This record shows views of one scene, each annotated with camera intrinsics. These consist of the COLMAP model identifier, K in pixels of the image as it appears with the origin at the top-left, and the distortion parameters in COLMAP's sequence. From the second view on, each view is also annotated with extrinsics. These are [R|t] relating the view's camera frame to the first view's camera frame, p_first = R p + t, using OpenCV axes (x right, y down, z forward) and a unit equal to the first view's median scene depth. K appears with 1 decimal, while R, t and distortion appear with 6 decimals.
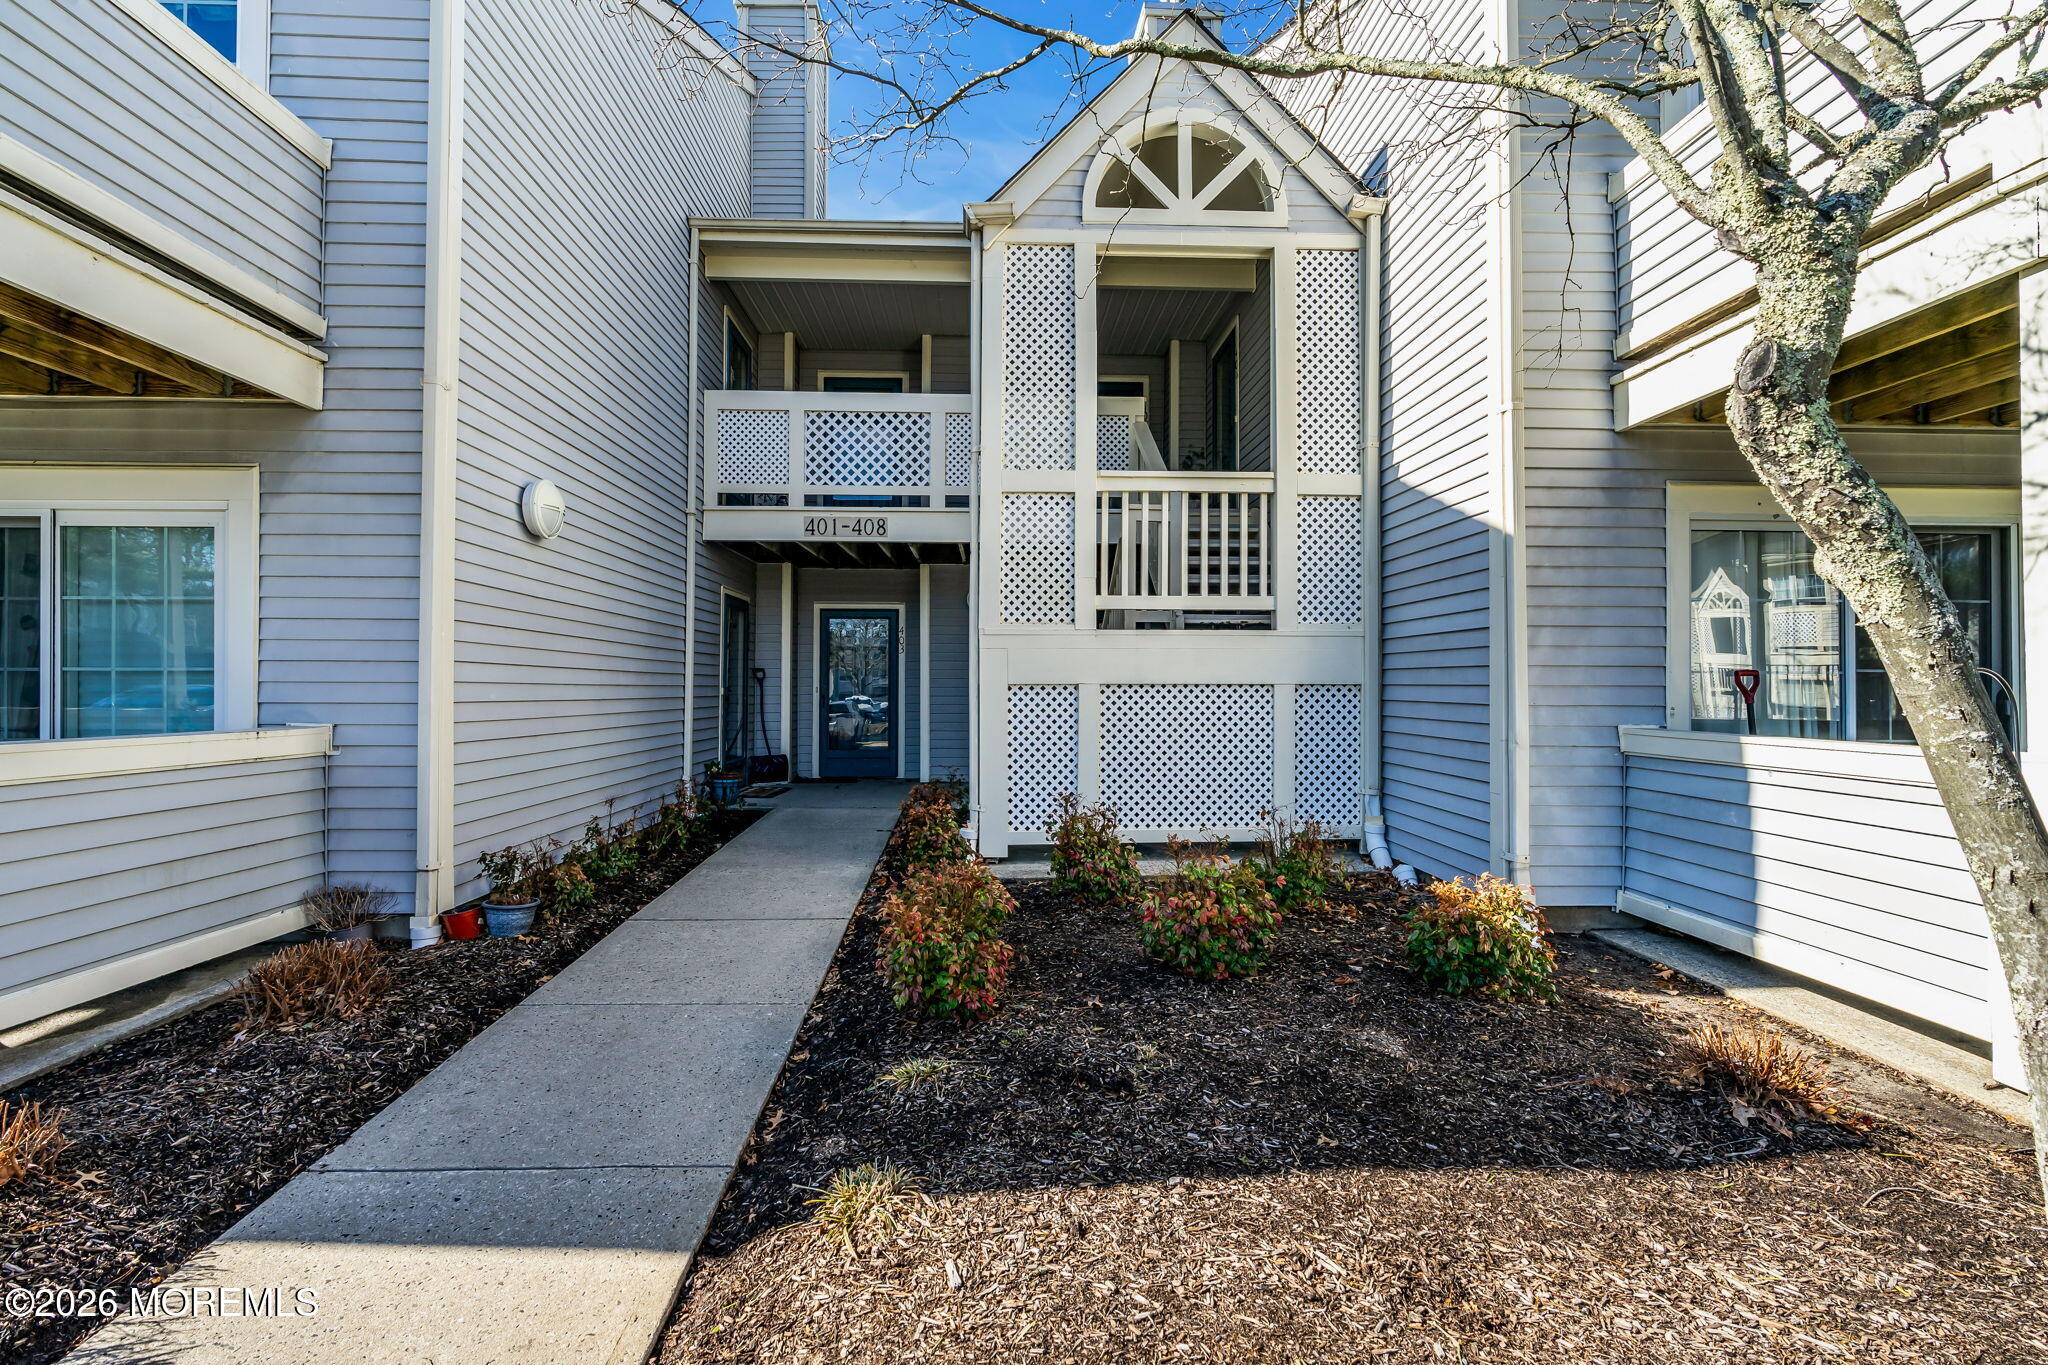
lens RADIAL K [[920.1, 0, 1024.9], [0, 920.1, 684.0], [0, 0, 1]] dist [-0.002305, -0.000083]
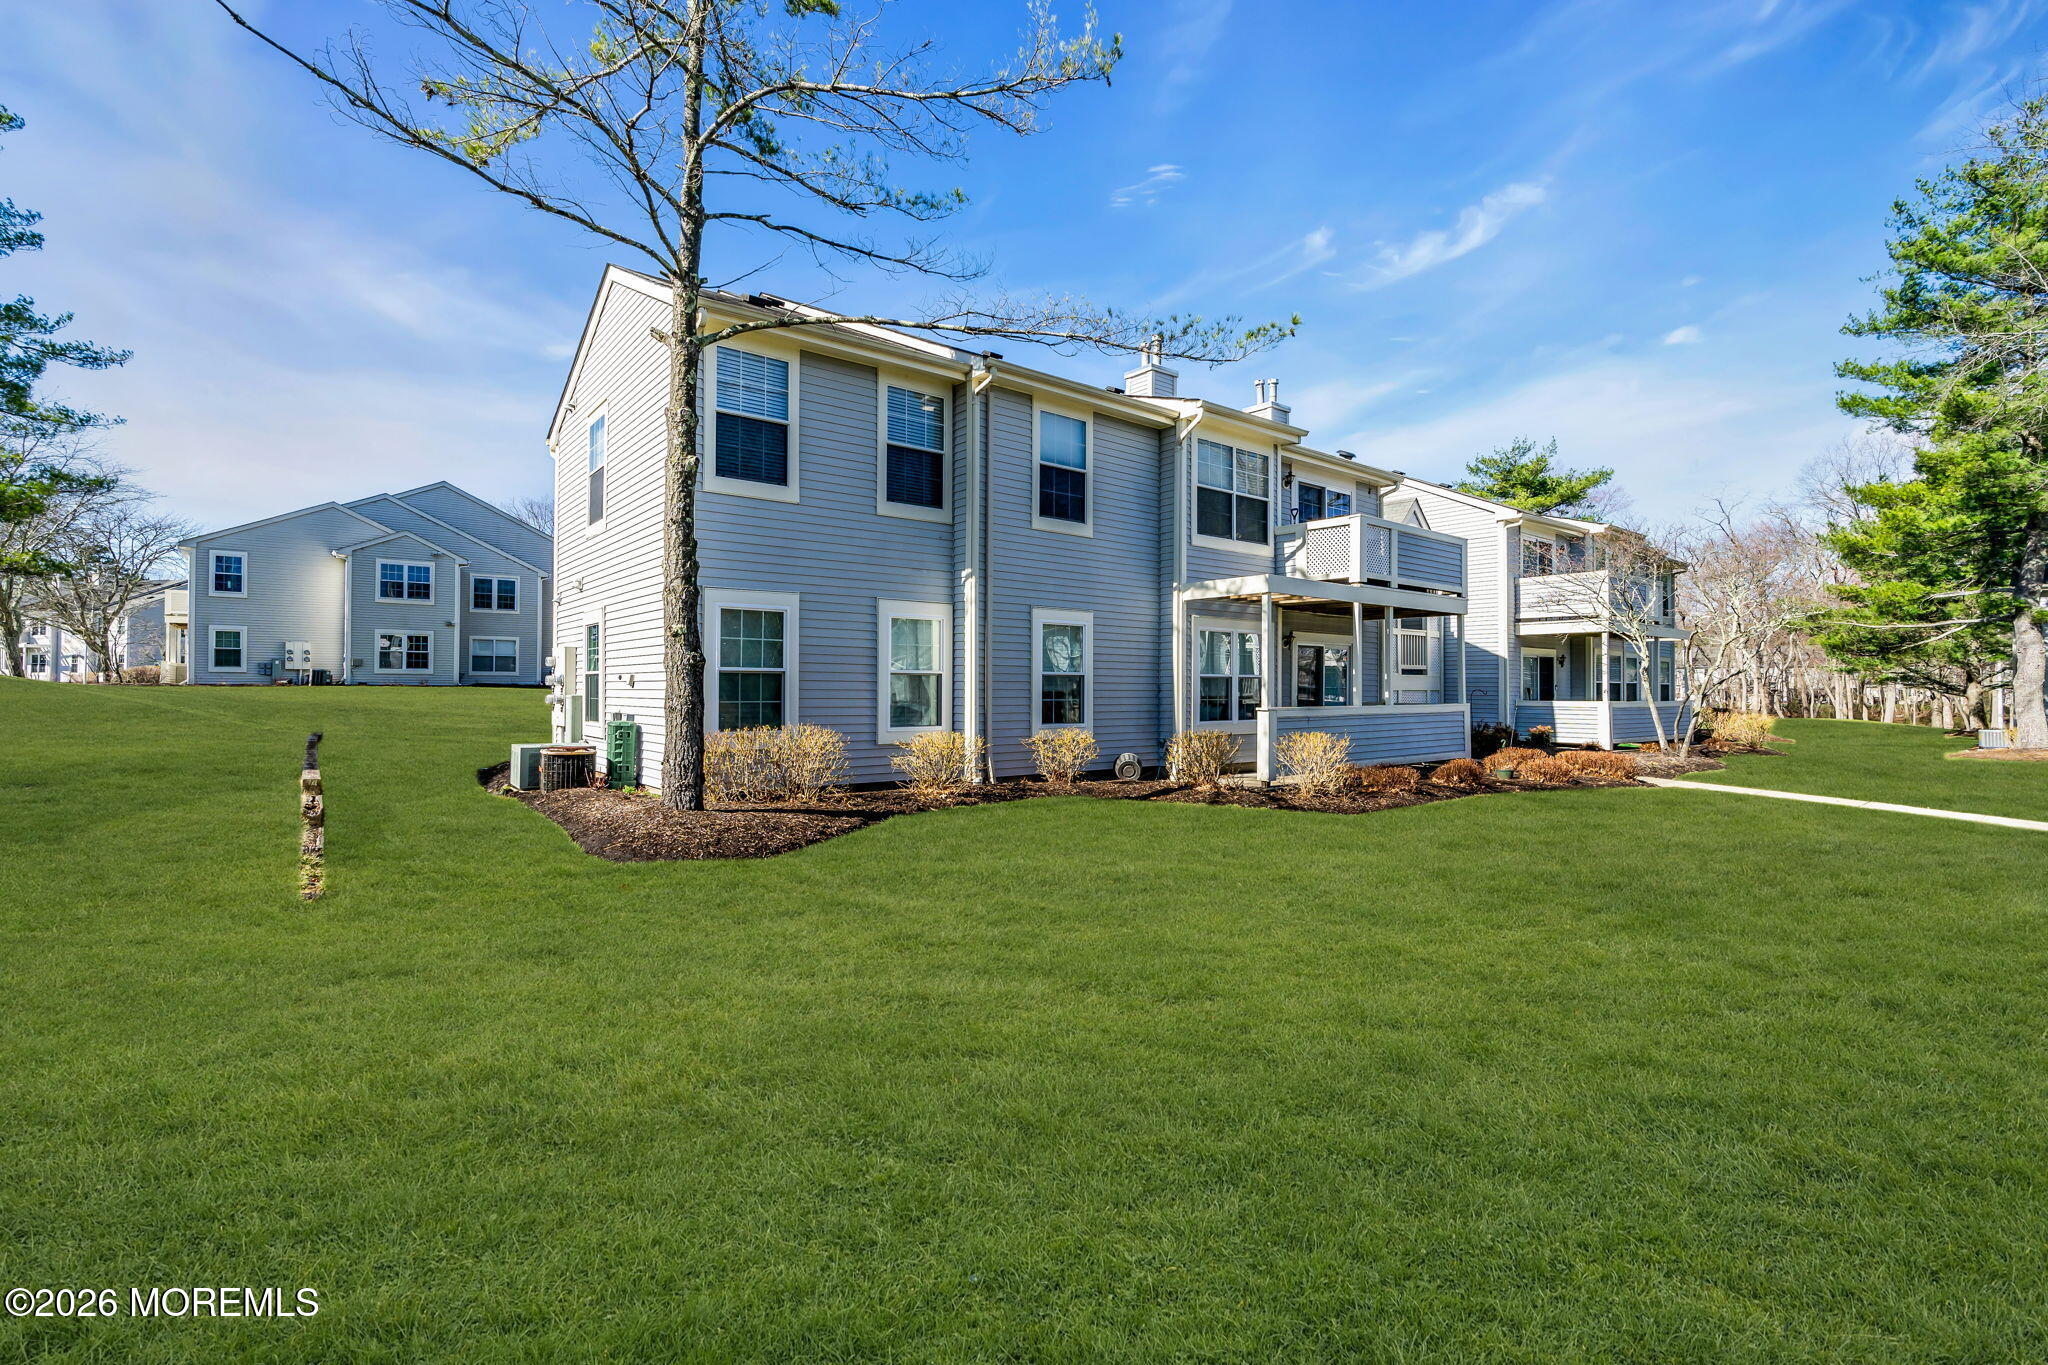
lens RADIAL K [[920.1, 0, 1023.9], [0, 920.1, 684.3], [0, 0, 1]] dist [-0.002305, -0.000083]
pose [[0.813597, 0.004093, 0.581415, -4.011467], [-0.007981, 0.999960, 0.004128, -0.032262], [-0.581374, -0.007999, 0.813597, -1.295529]]
